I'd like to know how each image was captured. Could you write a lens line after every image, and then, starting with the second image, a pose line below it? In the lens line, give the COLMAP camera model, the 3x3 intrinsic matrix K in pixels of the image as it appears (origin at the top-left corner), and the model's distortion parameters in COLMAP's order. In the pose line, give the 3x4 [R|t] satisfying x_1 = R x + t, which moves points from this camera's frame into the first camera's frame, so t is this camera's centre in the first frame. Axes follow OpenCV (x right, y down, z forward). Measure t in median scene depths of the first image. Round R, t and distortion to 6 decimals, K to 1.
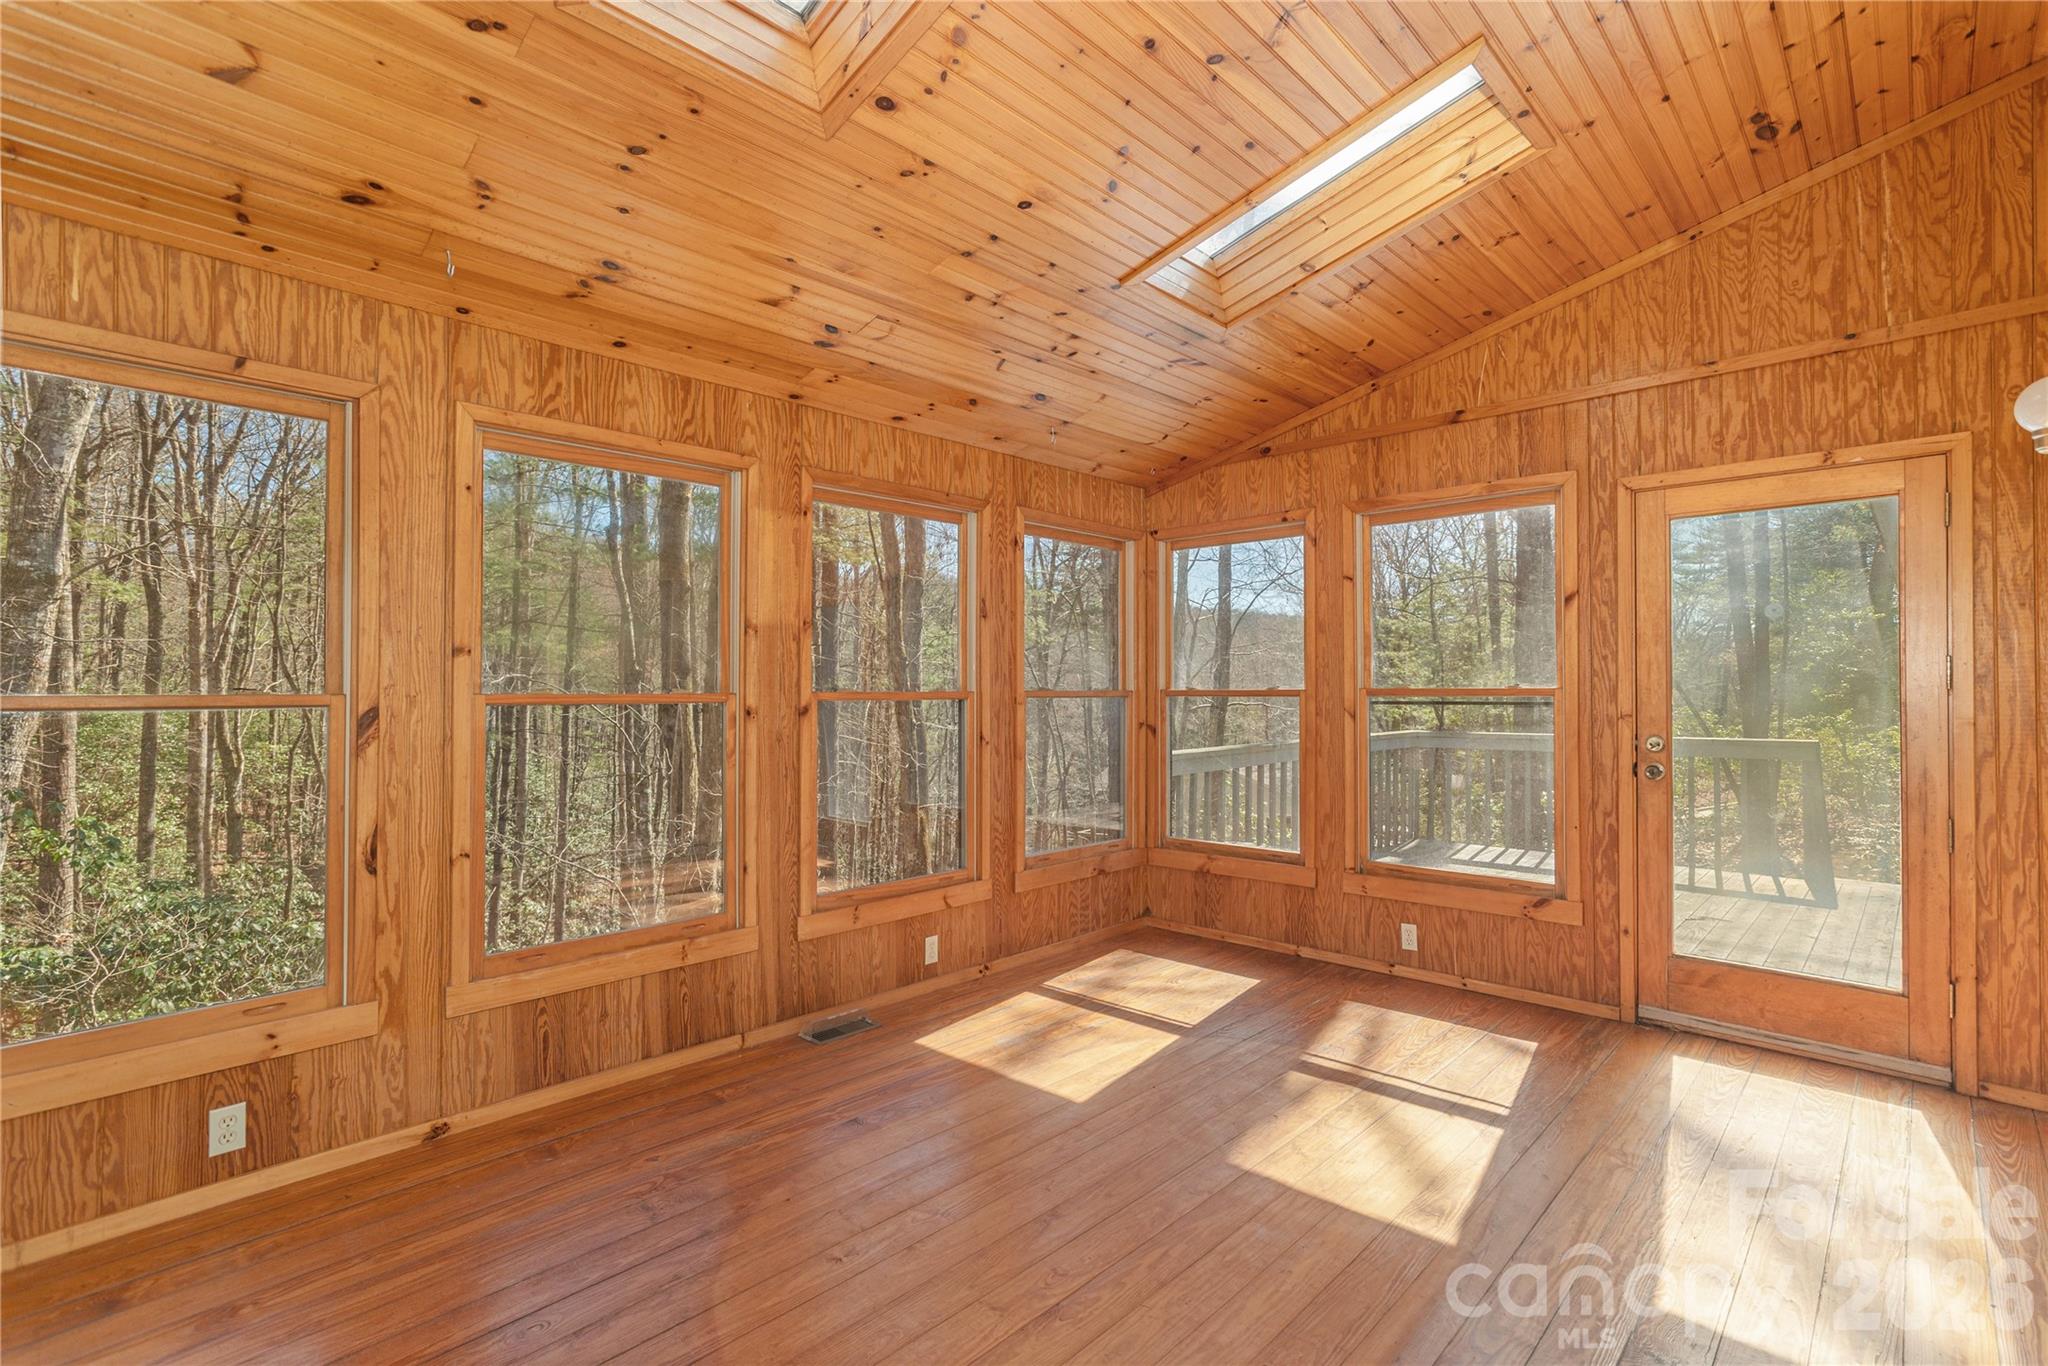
lens RADIAL K [[986.8, 0, 1061.3], [0, 986.8, 678.0], [0, 0, 1]] dist [-0.011194, 0.005836]
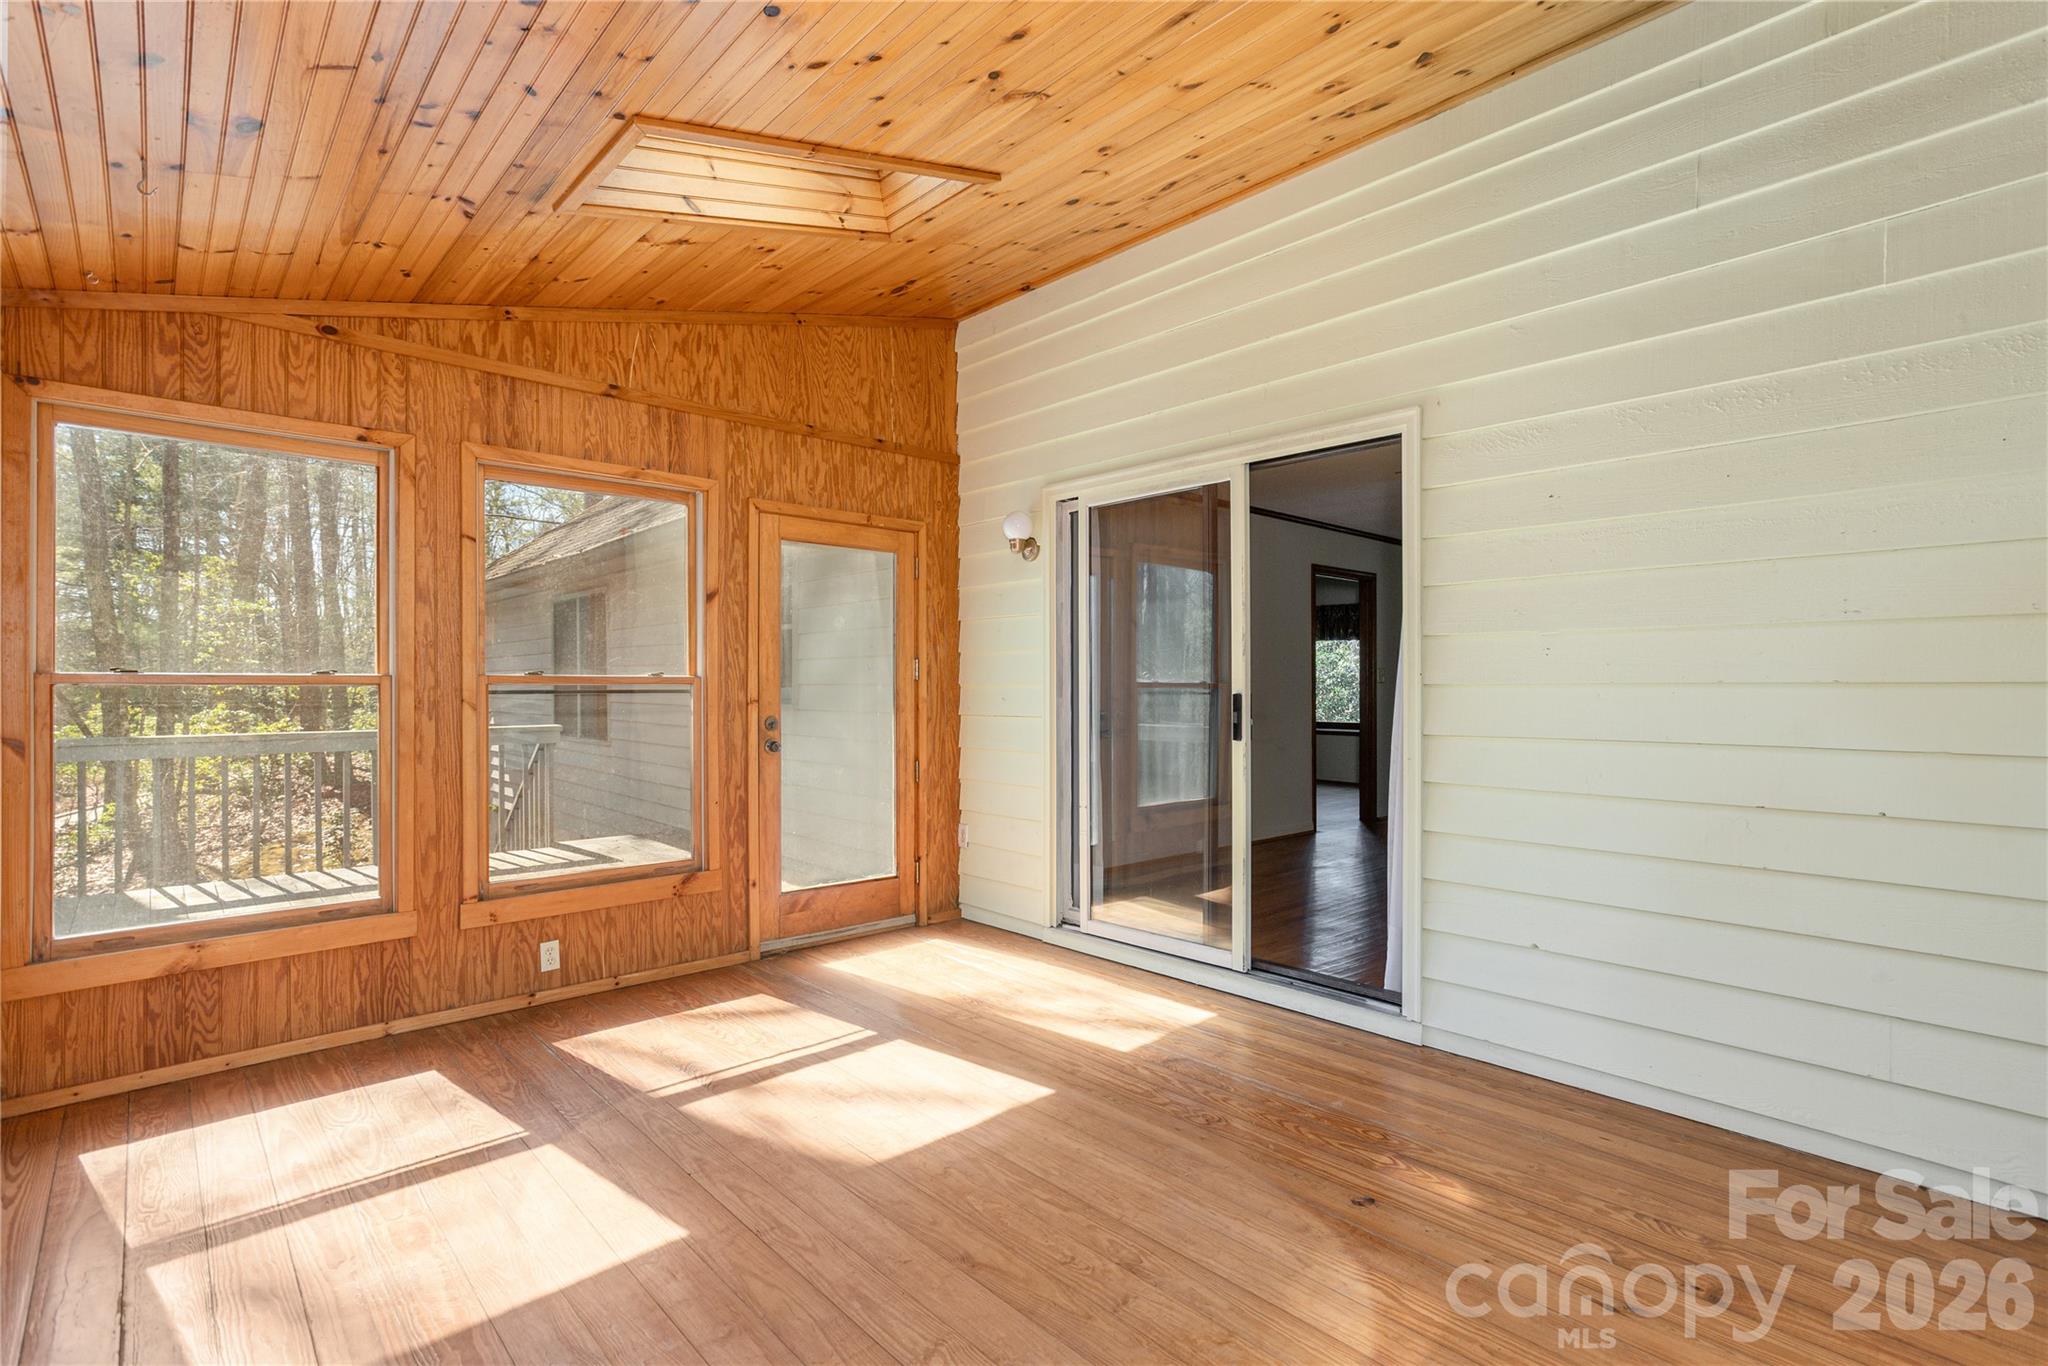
lens RADIAL K [[986.8, 0, 1036.5], [0, 986.8, 690.4], [0, 0, 1]] dist [-0.011194, 0.005836]
pose [[0.061337, -0.002084, 0.998115, -0.566422], [-0.013038, 0.999911, 0.002889, 0.017334], [-0.998032, -0.013191, 0.061305, 0.574295]]
